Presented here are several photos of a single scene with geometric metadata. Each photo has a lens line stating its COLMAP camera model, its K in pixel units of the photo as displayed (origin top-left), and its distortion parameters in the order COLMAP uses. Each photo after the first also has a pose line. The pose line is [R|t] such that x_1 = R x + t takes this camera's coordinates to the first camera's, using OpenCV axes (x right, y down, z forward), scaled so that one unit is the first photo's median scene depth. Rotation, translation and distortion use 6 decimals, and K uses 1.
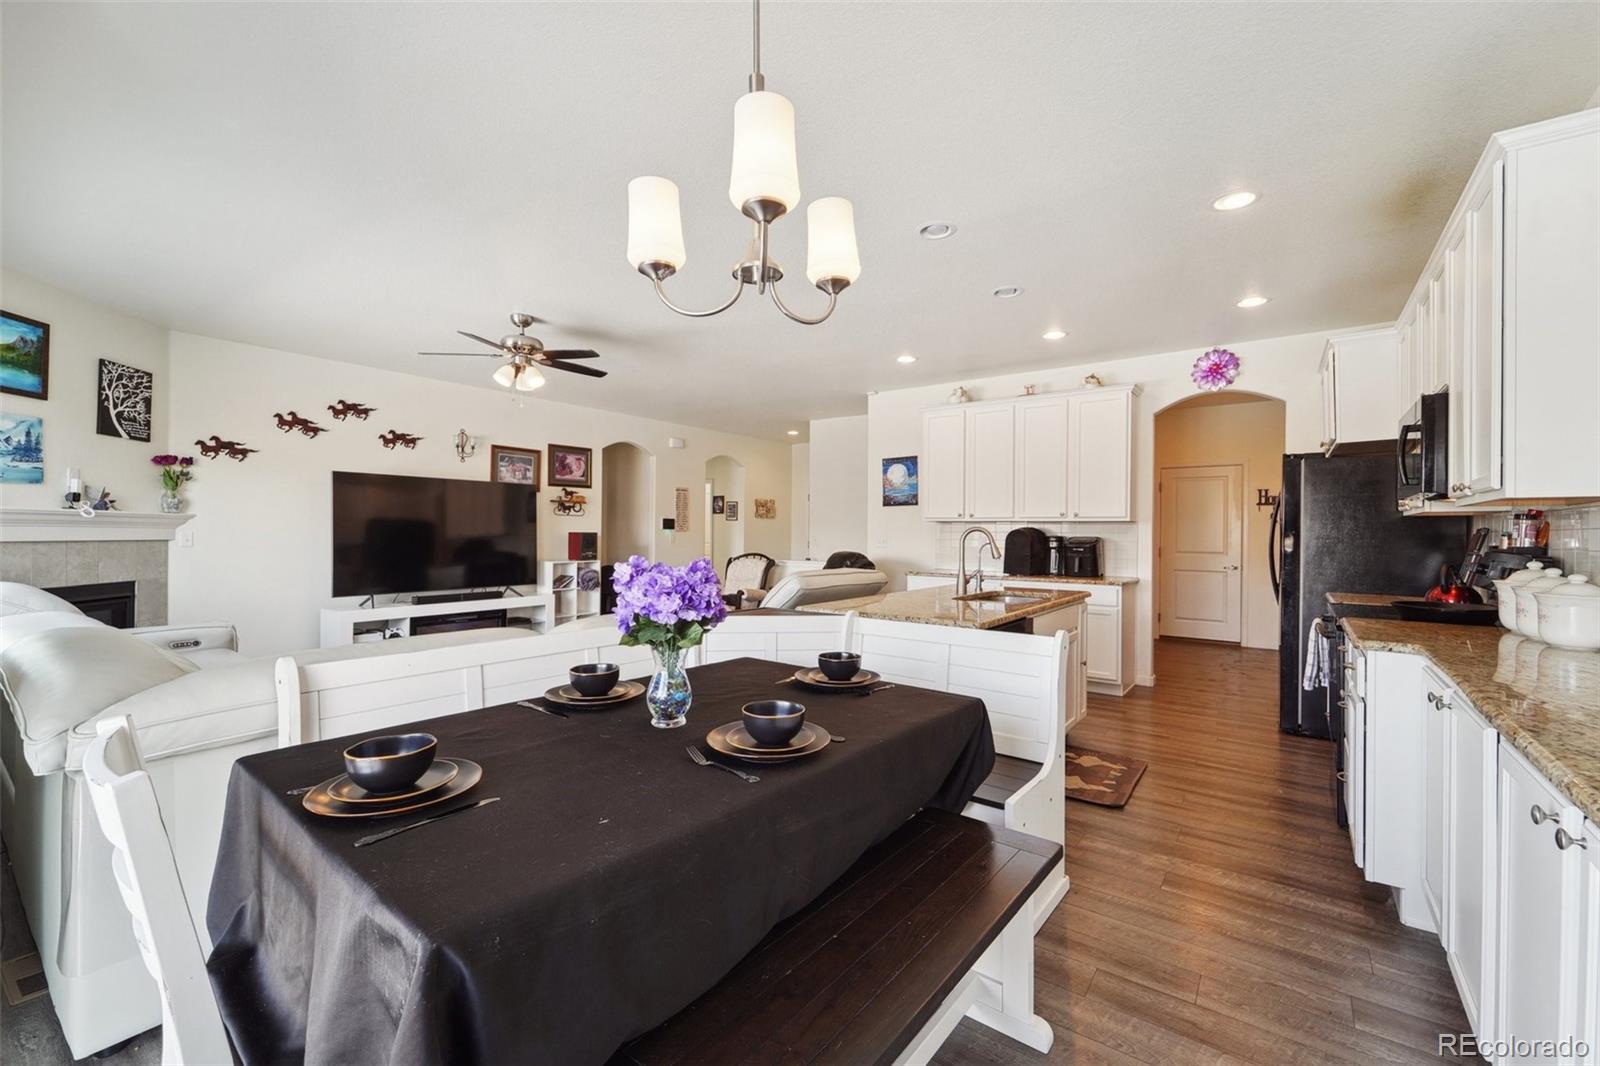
lens RADIAL K [[676.9, 0, 808.1], [0, 676.9, 531.9], [0, 0, 1]] dist [-0.000823, 0.000006]
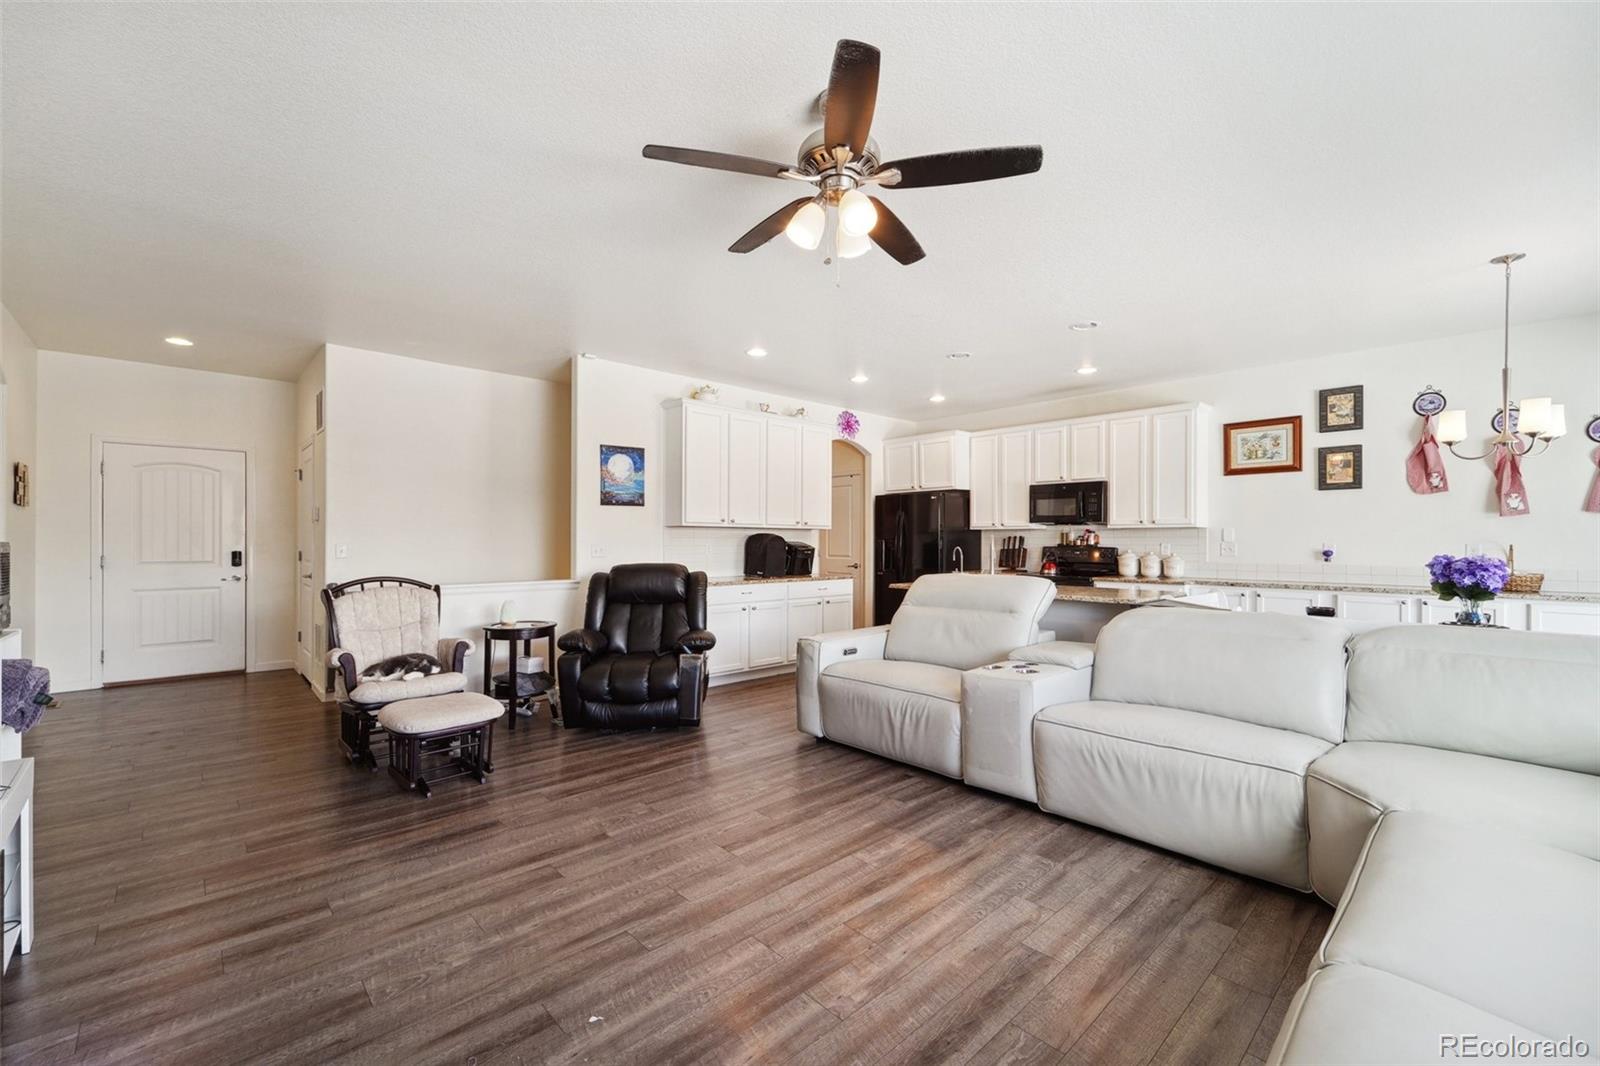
lens RADIAL K [[676.9, 0, 805.2], [0, 676.9, 537.7], [0, 0, 1]] dist [-0.000823, 0.000006]
pose [[0.181614, 0.006920, 0.983346, -0.636675], [0.003957, 0.999962, -0.007768, 0.007370], [-0.983362, 0.005301, 0.181580, 0.641996]]
